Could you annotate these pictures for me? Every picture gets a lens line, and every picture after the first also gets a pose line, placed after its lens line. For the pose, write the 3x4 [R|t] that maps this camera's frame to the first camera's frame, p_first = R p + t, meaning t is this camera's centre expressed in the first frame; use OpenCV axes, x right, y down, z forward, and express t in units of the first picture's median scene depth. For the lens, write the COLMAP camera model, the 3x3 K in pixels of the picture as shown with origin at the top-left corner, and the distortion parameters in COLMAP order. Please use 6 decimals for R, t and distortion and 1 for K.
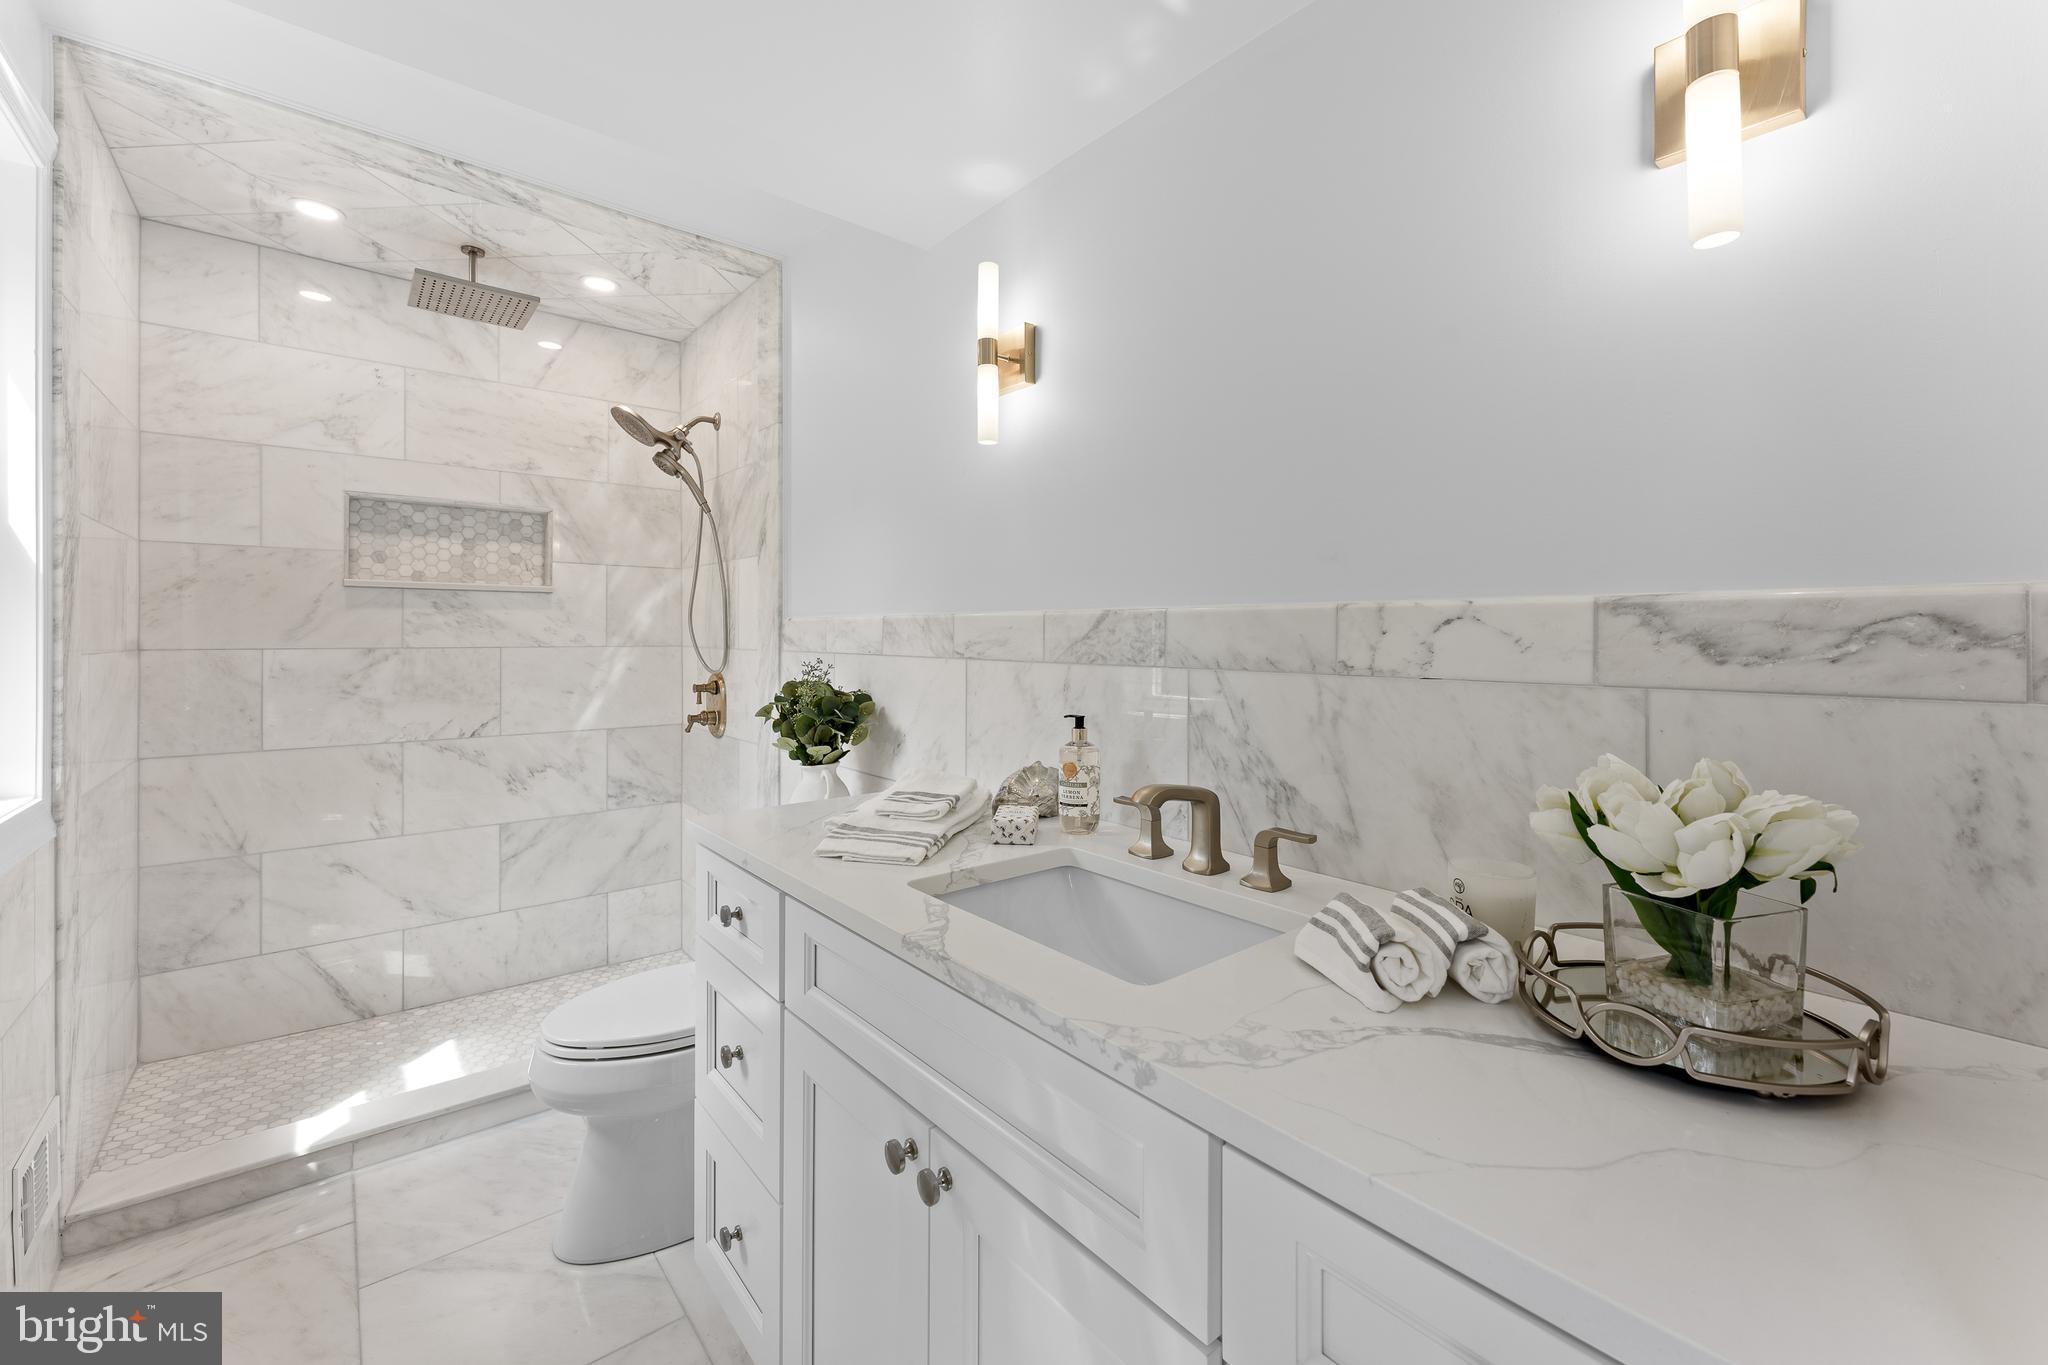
lens RADIAL K [[815.1, 0, 1036.8], [0, 815.1, 649.9], [0, 0, 1]] dist [-0.024016, 0.003655]
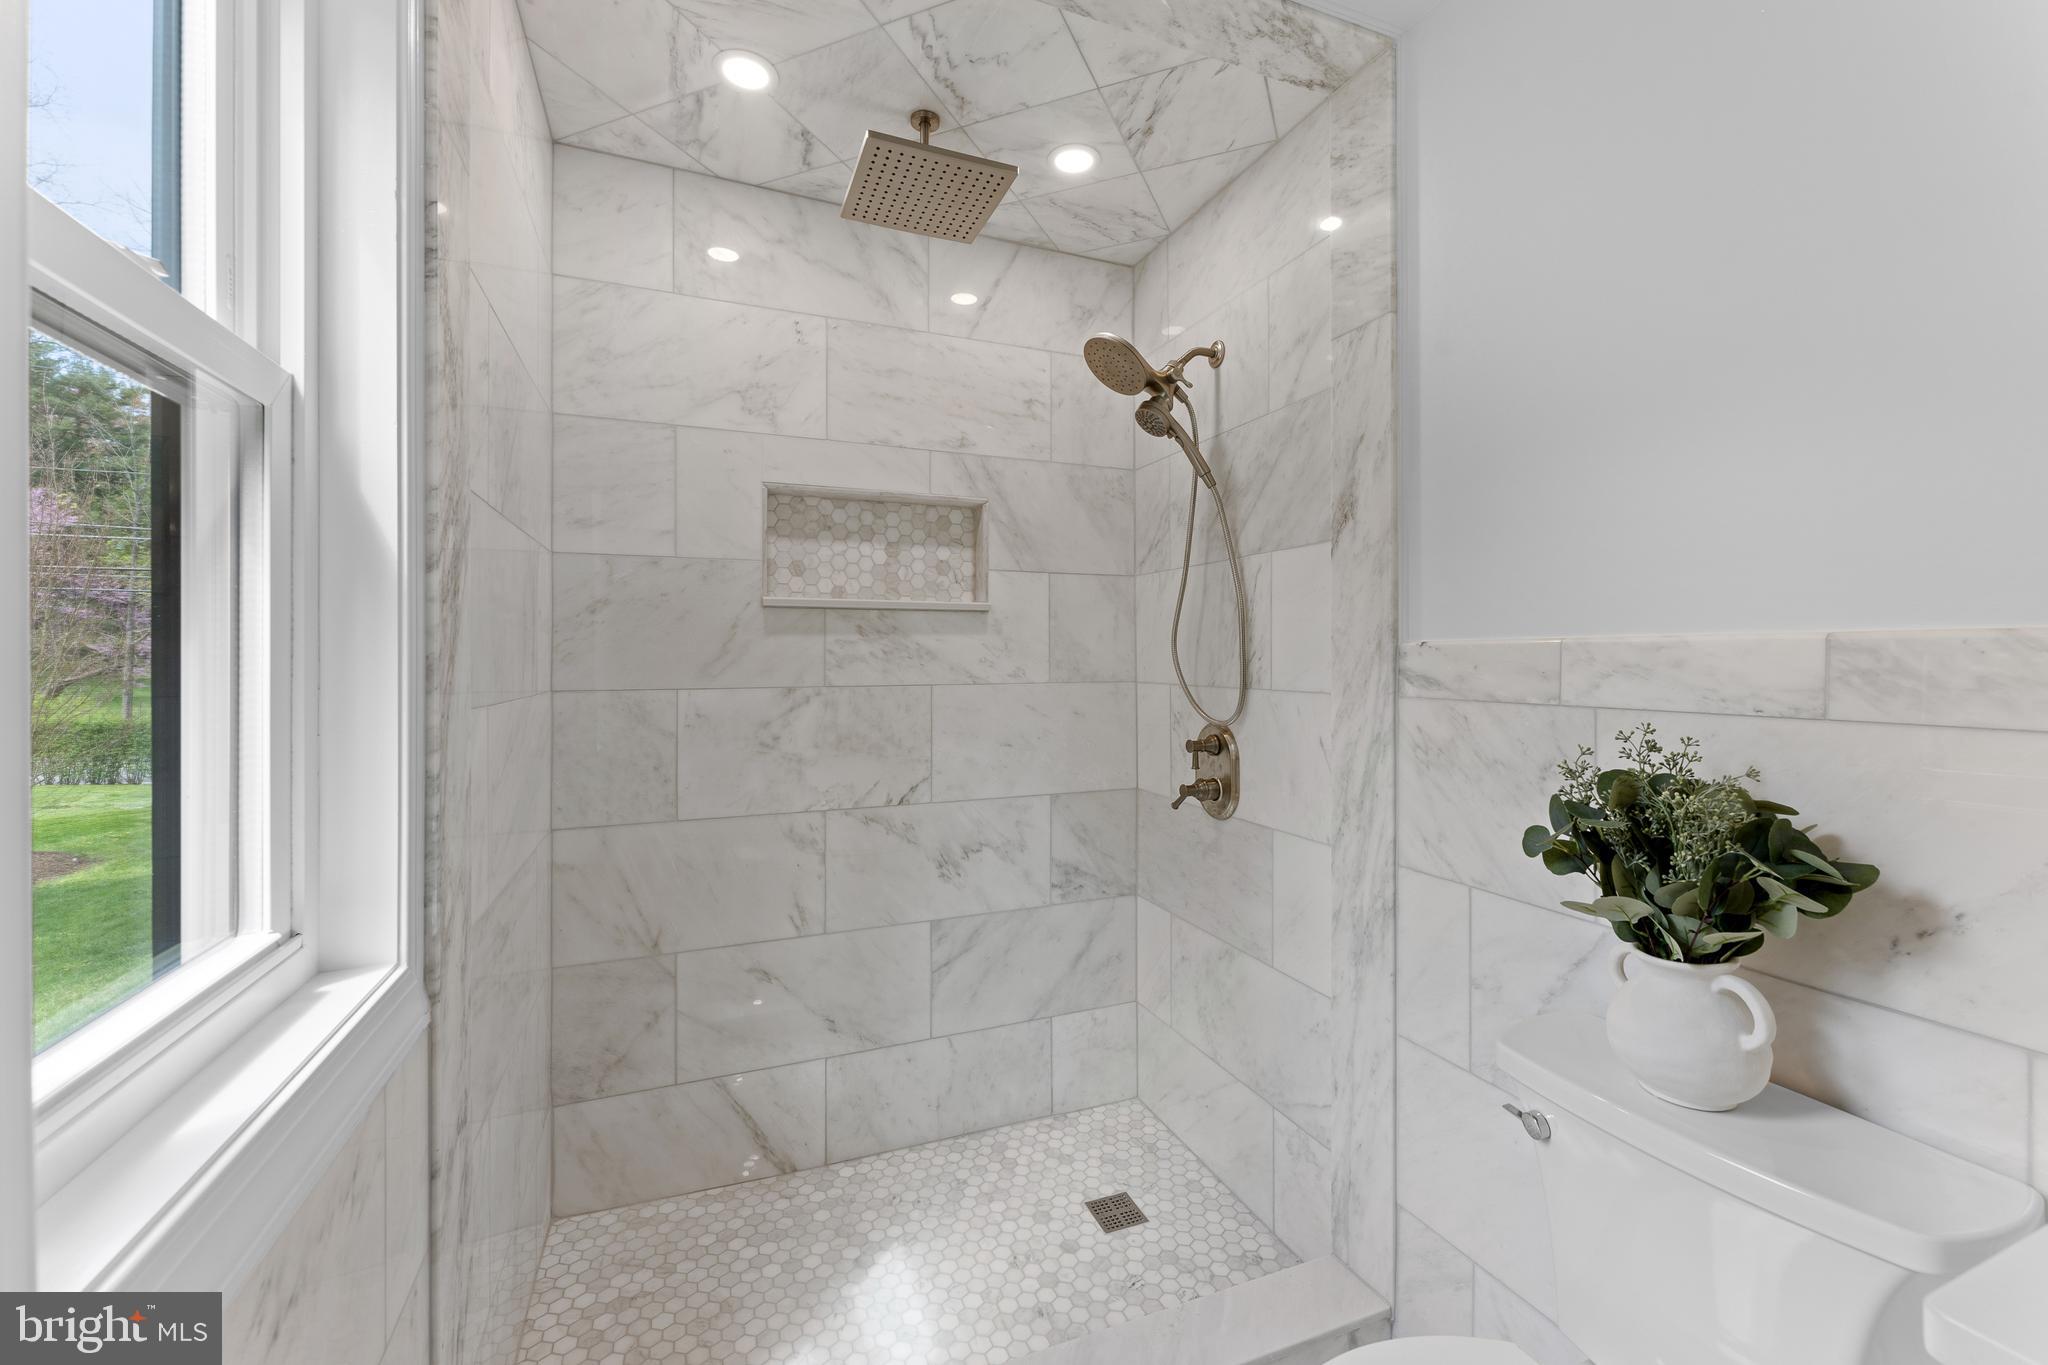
lens RADIAL K [[815.1, 0, 1020.5], [0, 815.1, 673.8], [0, 0, 1]] dist [-0.024016, 0.003655]
pose [[0.944148, -0.000261, -0.329522, -0.374177], [0.000315, 1.000000, 0.000111, -0.015247], [0.329522, -0.000208, 0.944148, 0.347287]]
